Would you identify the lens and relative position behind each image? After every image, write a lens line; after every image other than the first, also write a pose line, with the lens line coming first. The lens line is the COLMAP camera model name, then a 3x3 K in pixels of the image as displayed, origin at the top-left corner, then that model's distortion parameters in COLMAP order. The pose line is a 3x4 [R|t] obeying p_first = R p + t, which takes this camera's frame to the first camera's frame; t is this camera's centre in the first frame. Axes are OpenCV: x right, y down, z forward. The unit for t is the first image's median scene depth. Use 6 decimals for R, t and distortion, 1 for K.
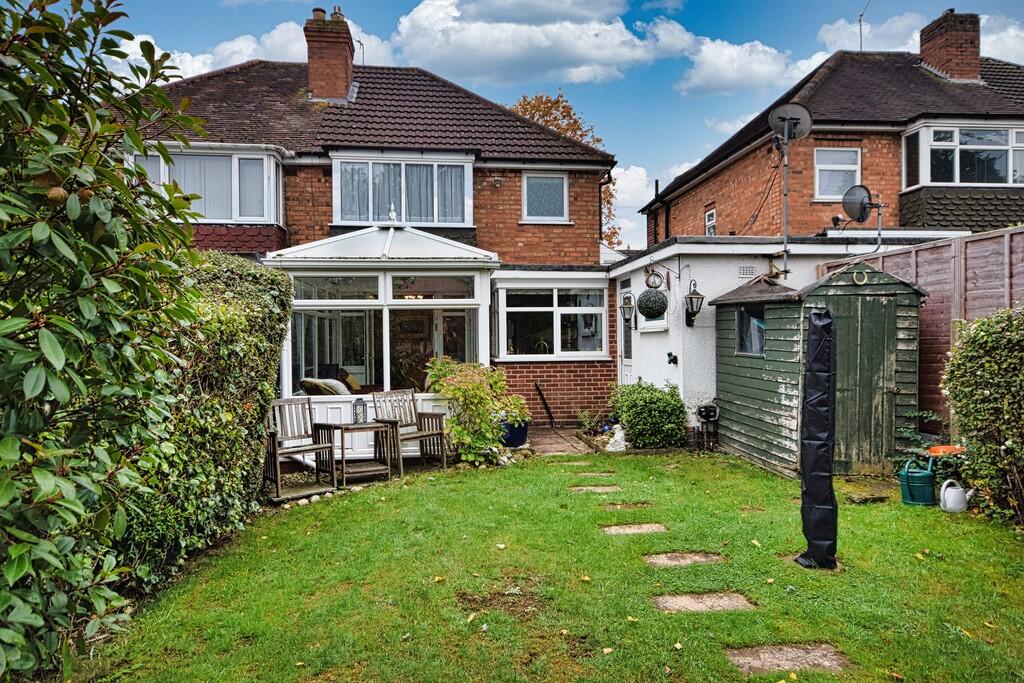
lens RADIAL K [[626.9, 0, 512.0], [0, 626.9, 341.5], [0, 0, 1]] dist [0.007305, 0.001518]
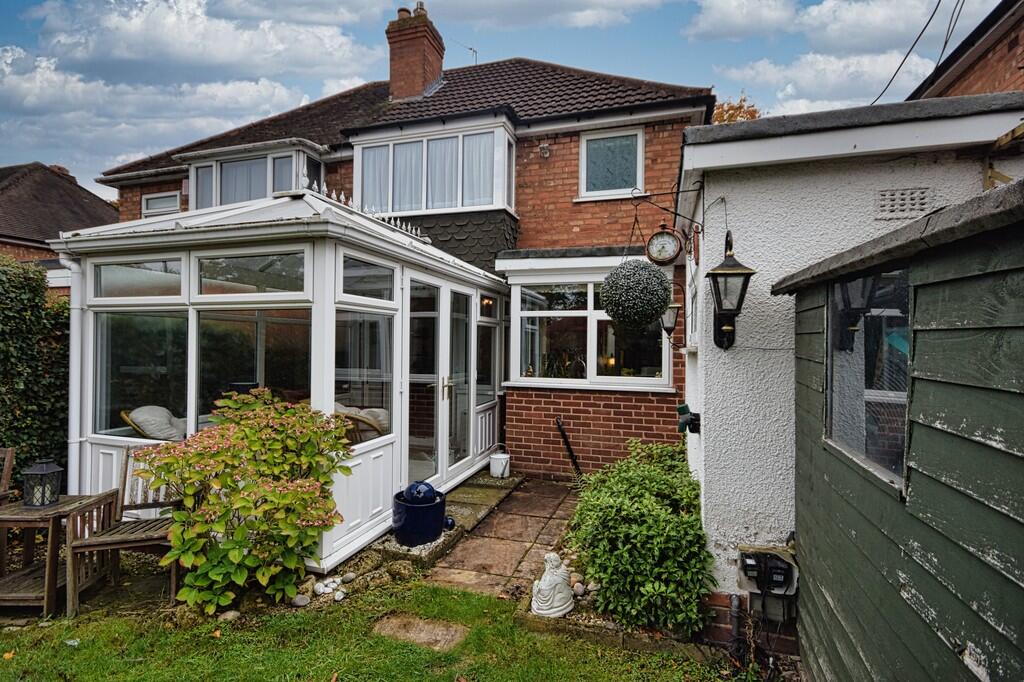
lens RADIAL K [[487.3, 0, 512.0], [0, 487.3, 341.0], [0, 0, 1]] dist [0.001084, 0.000169]
pose [[0.909322, 0.017740, -0.415715, 0.213386], [-0.020935, 0.999776, -0.003130, -0.017932], [0.415566, 0.011550, 0.909490, 0.481669]]
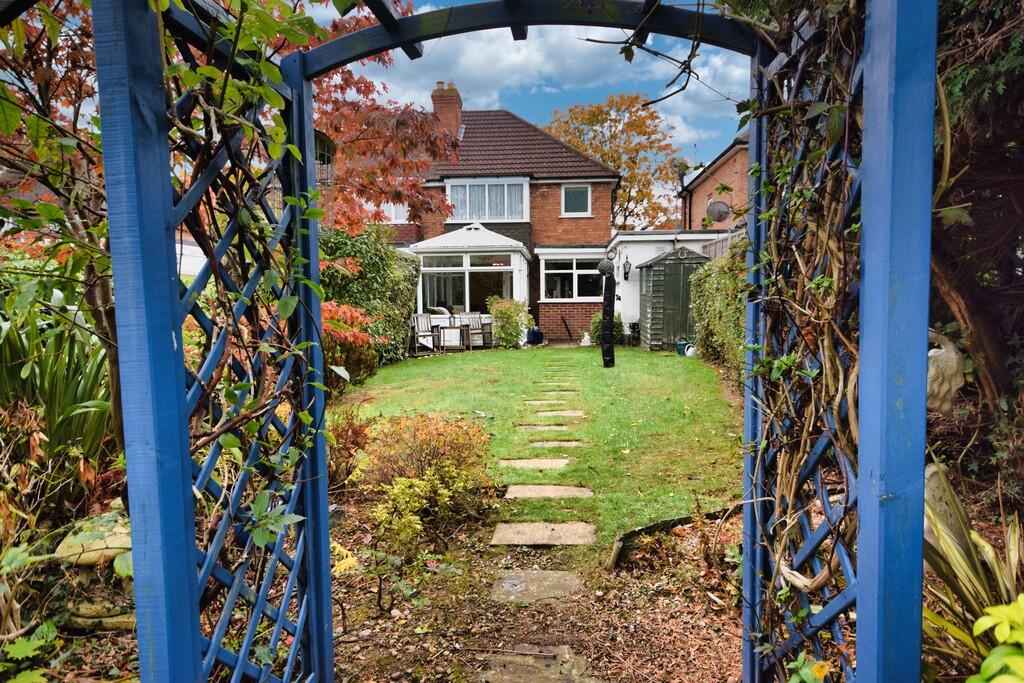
lens RADIAL K [[601.9, 0, 512.0], [0, 601.9, 341.5], [0, 0, 1]] dist [-0.001155, -0.000037]
pose [[0.979160, 0.016136, -0.202451, 0.233434], [-0.003267, 0.997961, 0.063738, 0.033009], [0.203066, -0.061748, 0.977216, -0.603737]]
